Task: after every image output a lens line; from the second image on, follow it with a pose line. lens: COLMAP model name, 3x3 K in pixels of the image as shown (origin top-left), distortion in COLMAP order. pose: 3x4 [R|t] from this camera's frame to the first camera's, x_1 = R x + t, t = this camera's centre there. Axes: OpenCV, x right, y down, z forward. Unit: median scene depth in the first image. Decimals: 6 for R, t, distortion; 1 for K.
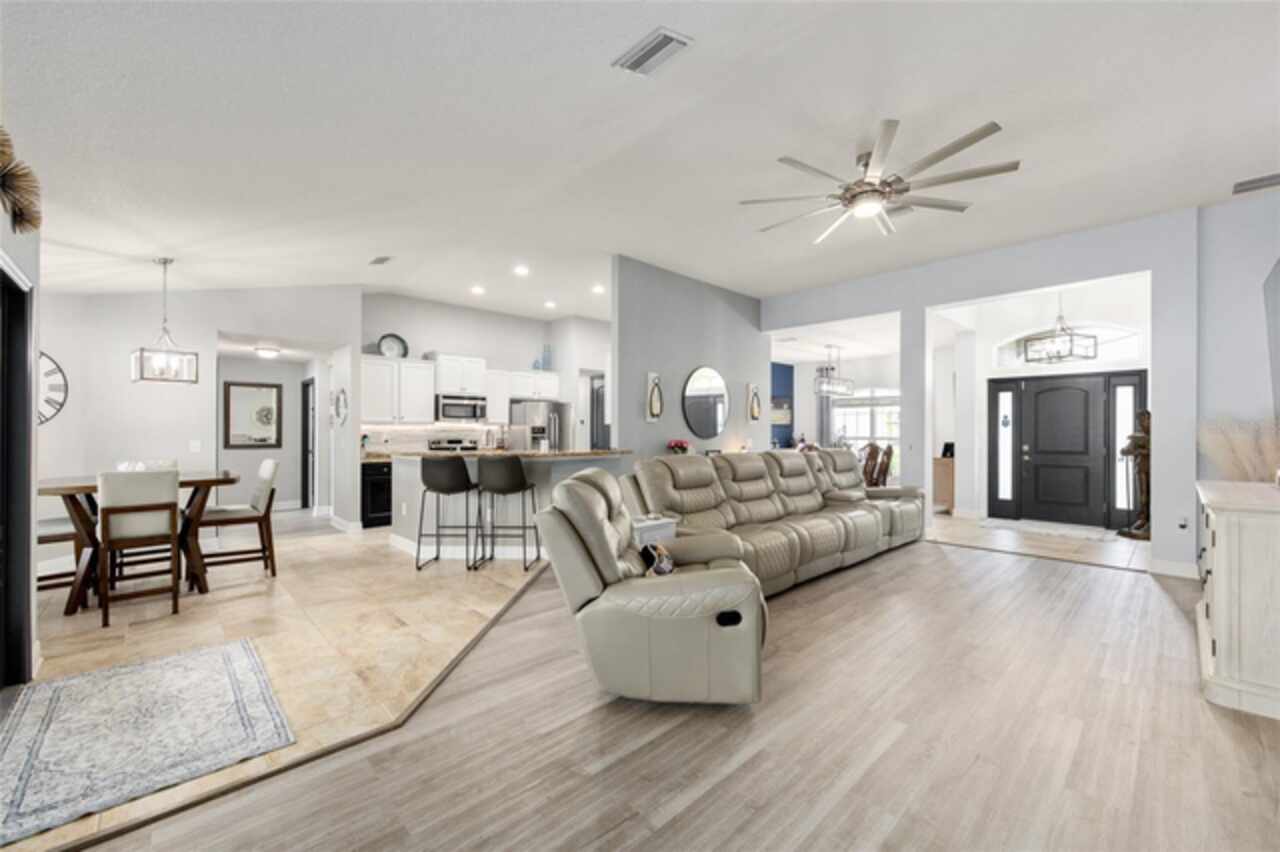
lens RADIAL K [[506.0, 0, 645.5], [0, 506.0, 434.6], [0, 0, 1]] dist [-0.001947, -0.000028]
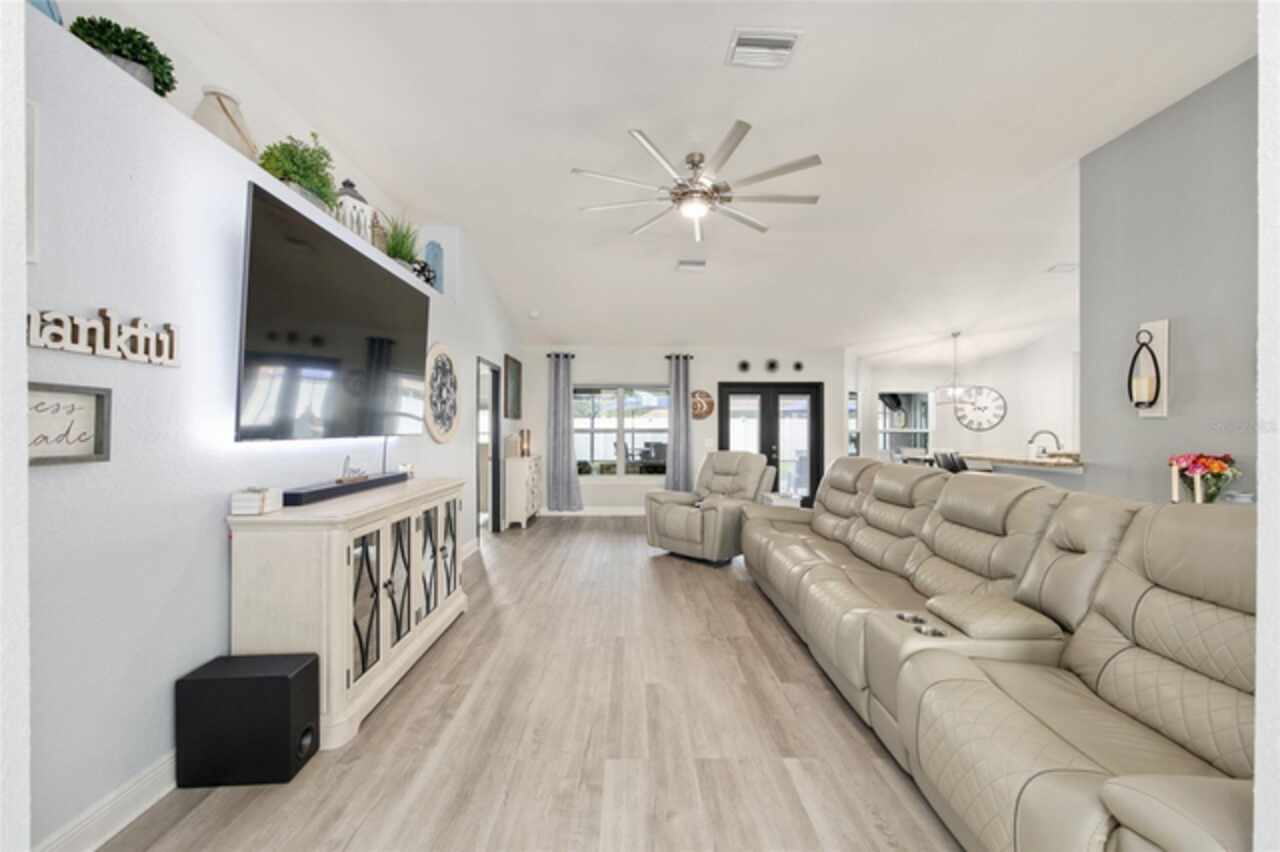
lens RADIAL K [[506.0, 0, 643.6], [0, 506.0, 428.8], [0, 0, 1]] dist [-0.001947, -0.000028]
pose [[-0.673965, -0.002591, -0.738759, 0.989255], [-0.002160, 0.999996, -0.001536, -0.011796], [0.738760, 0.000560, -0.673968, 1.267910]]
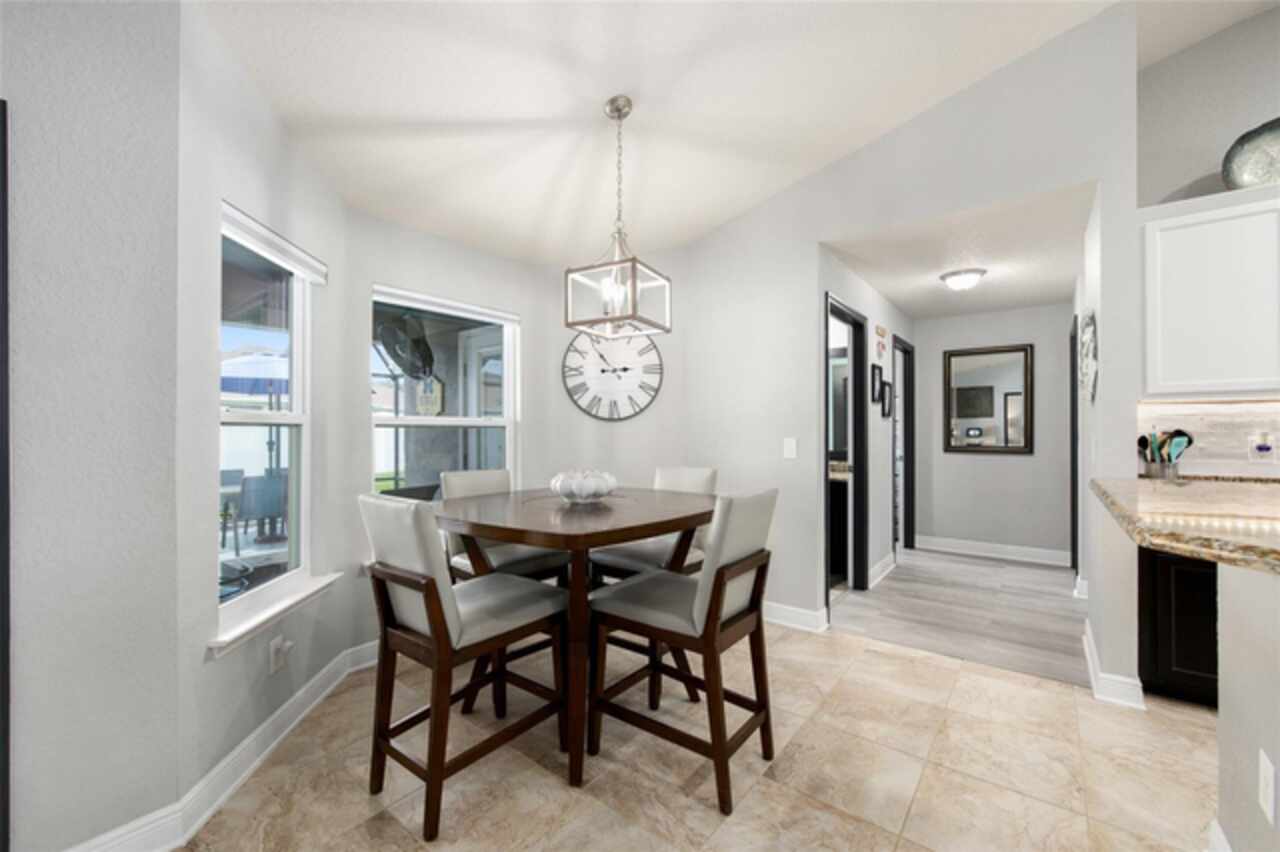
lens RADIAL K [[506.0, 0, 650.0], [0, 506.0, 431.4], [0, 0, 1]] dist [-0.001947, -0.000028]
pose [[0.147066, 0.004464, -0.989117, -0.383653], [-0.002911, 0.999987, 0.004080, 0.001204], [0.989122, 0.002280, 0.147077, 0.877788]]
